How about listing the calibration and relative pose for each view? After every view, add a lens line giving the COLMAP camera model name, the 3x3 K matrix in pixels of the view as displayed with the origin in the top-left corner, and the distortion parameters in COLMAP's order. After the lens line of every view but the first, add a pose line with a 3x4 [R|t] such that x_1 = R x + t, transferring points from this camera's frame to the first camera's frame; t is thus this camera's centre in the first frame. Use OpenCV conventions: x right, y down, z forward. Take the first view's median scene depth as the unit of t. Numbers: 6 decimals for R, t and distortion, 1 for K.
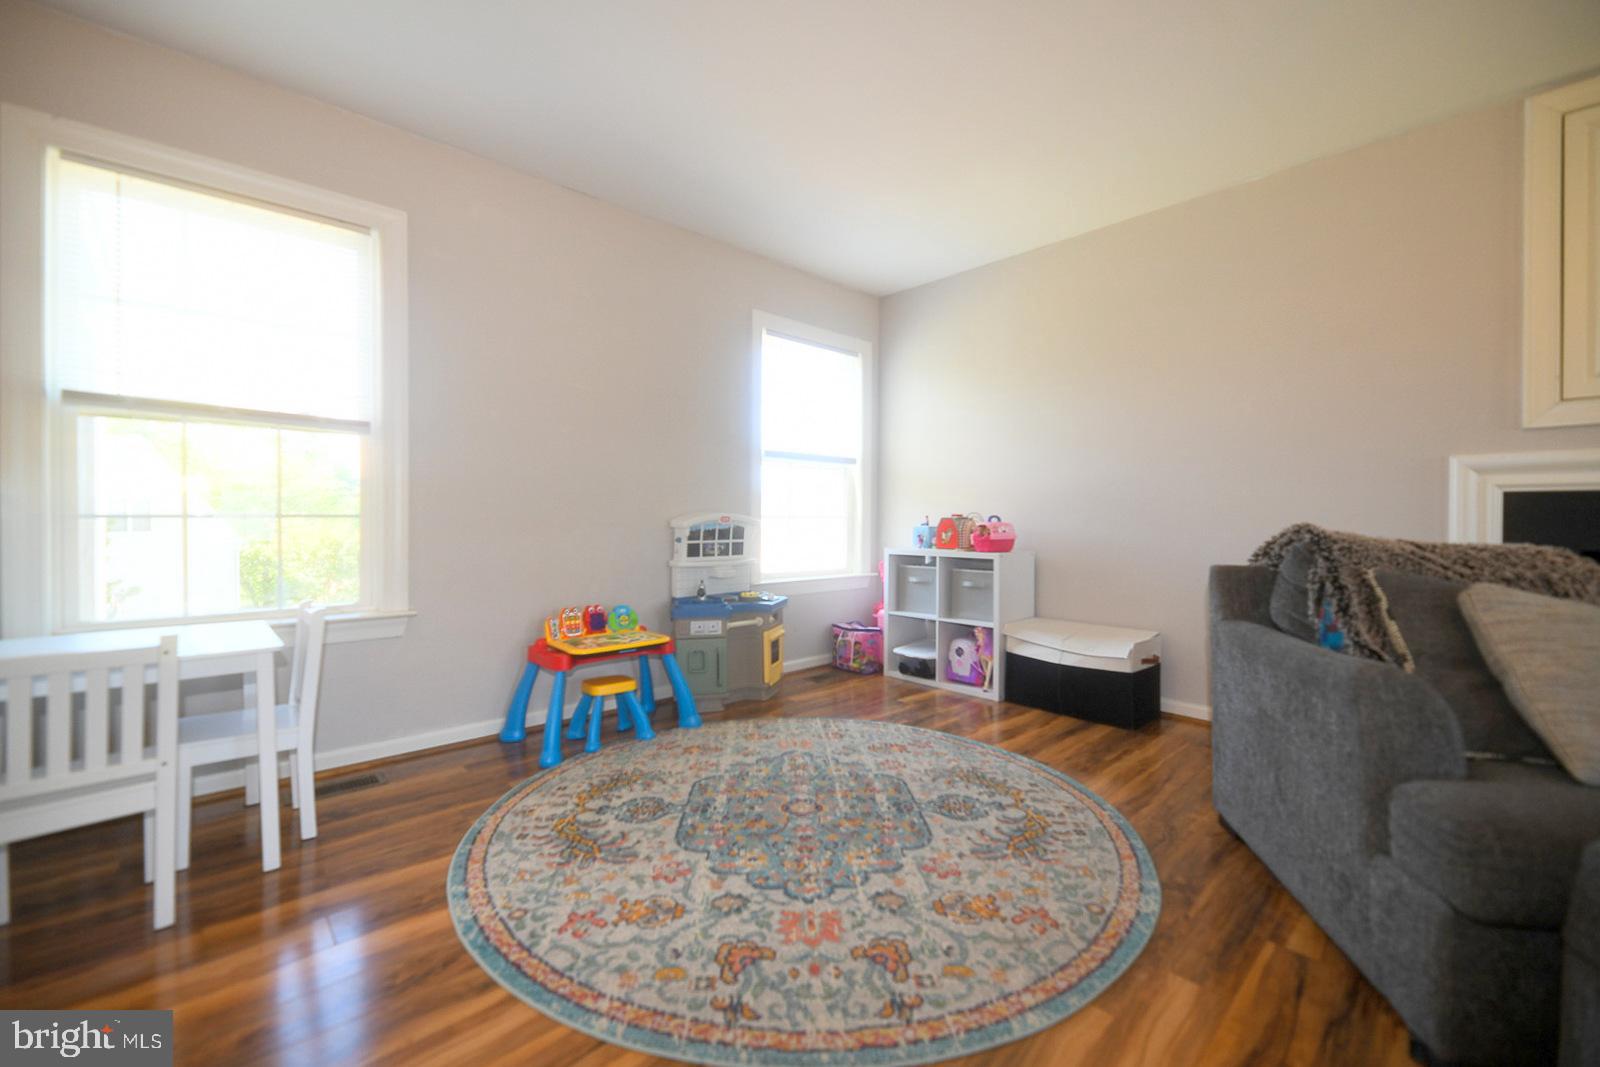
lens RADIAL K [[667.2, 0, 779.4], [0, 667.2, 529.2], [0, 0, 1]] dist [0.001947, -0.003704]
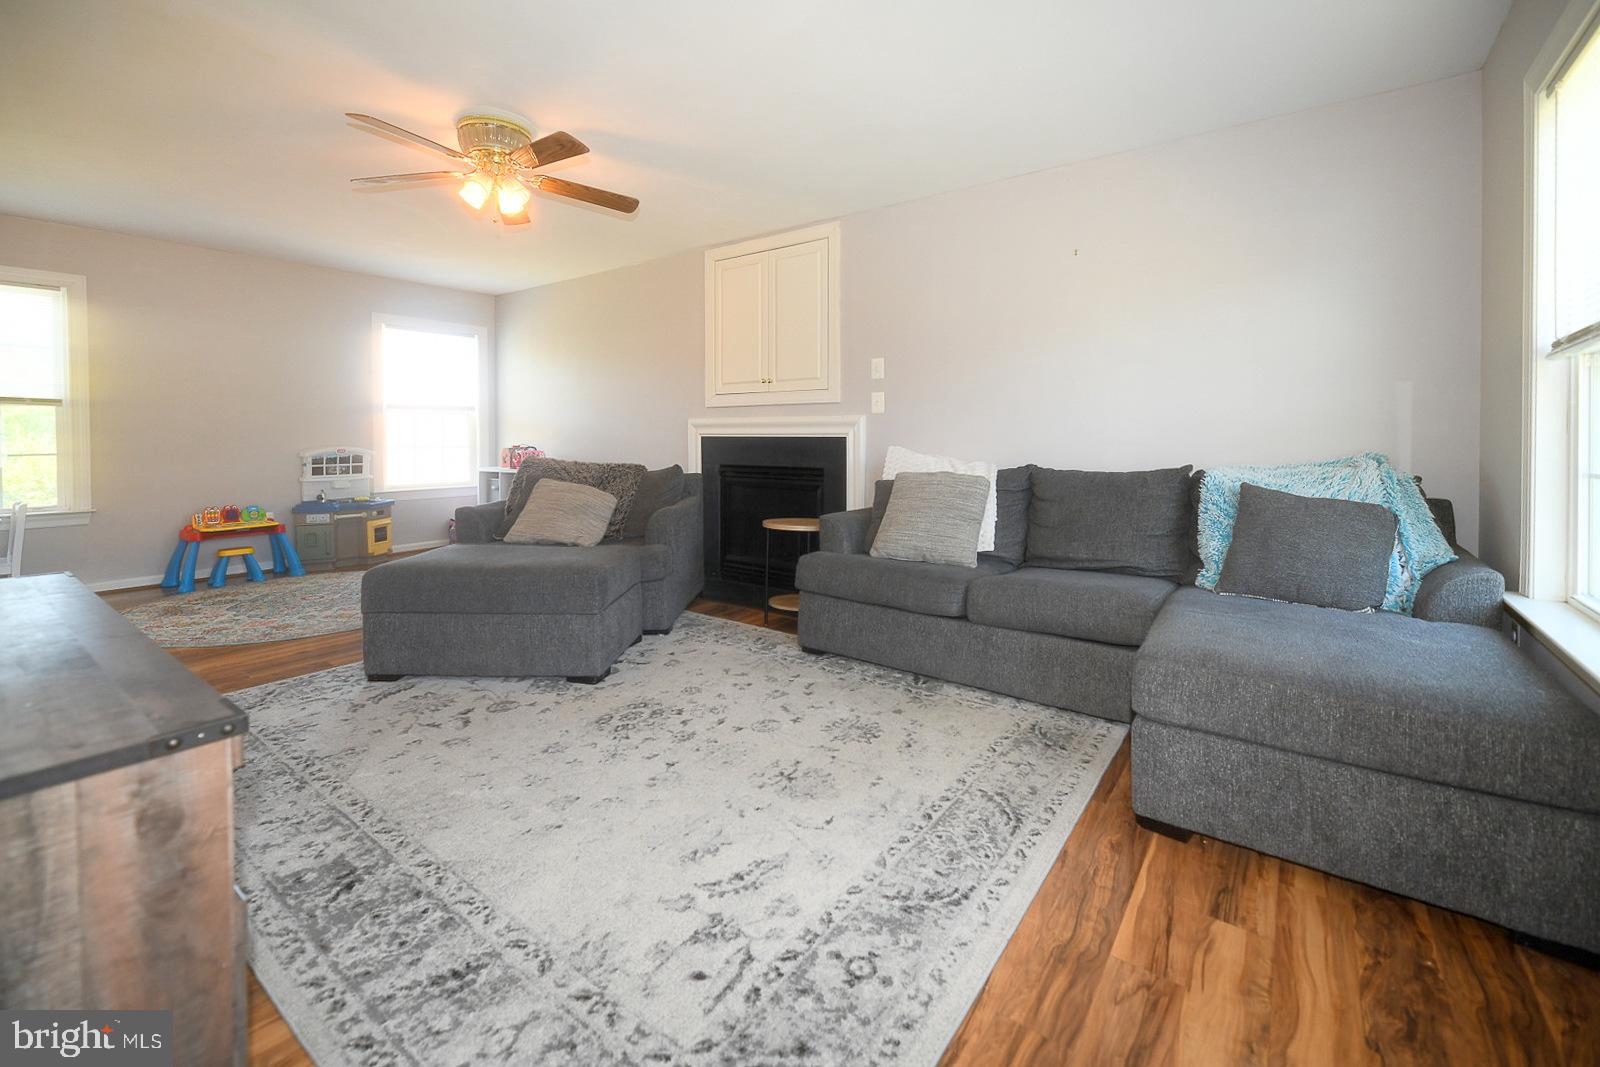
lens RADIAL K [[667.2, 0, 770.0], [0, 667.2, 456.0], [0, 0, 1]] dist [0.001947, -0.003704]
pose [[0.985106, -0.011010, 0.171595, 0.656950], [0.008018, 0.999804, 0.018124, -0.024561], [-0.171761, -0.016478, 0.985001, -0.744585]]
